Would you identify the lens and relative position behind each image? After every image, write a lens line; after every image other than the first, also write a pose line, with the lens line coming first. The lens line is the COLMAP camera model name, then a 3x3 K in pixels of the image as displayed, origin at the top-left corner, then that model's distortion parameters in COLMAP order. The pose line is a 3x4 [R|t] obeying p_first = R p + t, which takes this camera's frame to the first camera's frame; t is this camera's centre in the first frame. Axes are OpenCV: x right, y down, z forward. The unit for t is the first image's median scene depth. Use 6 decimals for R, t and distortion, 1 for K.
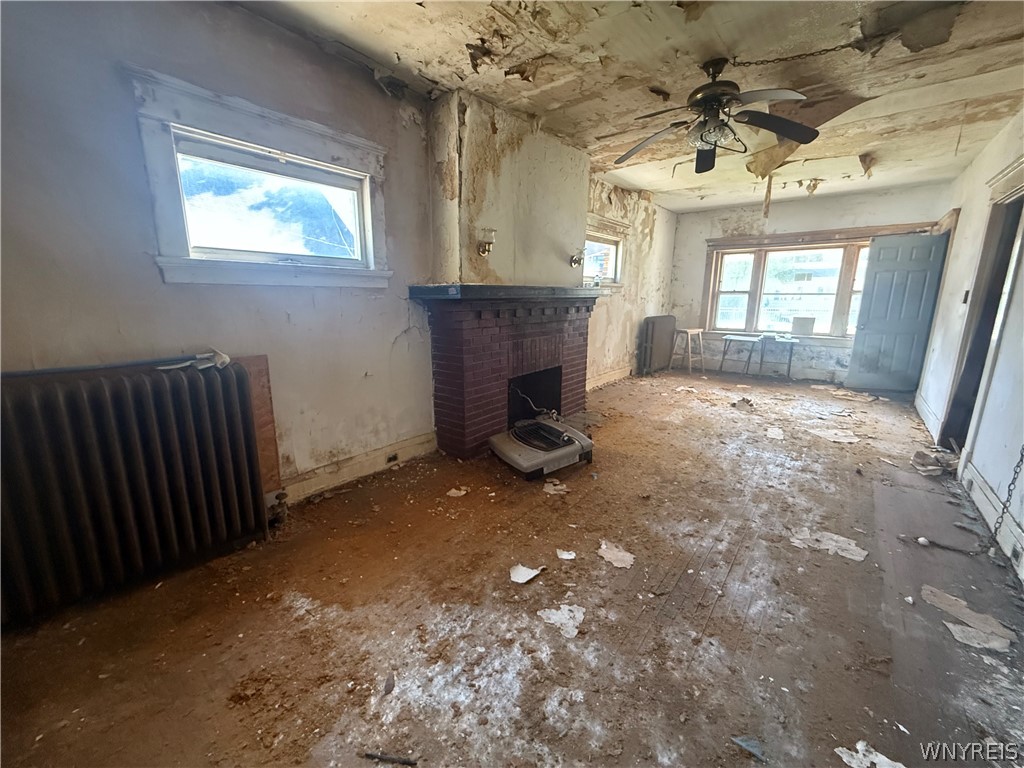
lens RADIAL K [[404.6, 0, 512.0], [0, 404.6, 384.0], [0, 0, 1]] dist [0.001427, 0.000142]
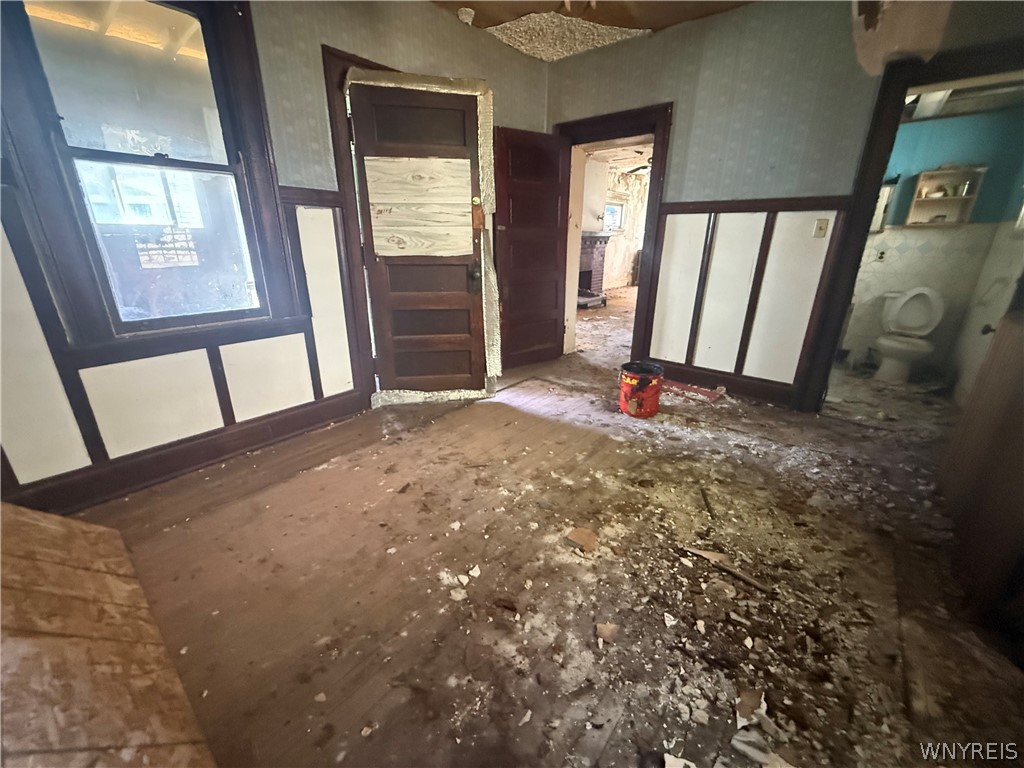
lens RADIAL K [[404.6, 0, 512.0], [0, 404.6, 384.0], [0, 0, 1]] dist [0.001427, 0.000142]
pose [[0.999919, 0.009304, -0.008684, -0.237784], [-0.008102, 0.991557, 0.129421, 0.241438], [0.009815, -0.129340, 0.991552, -1.026622]]
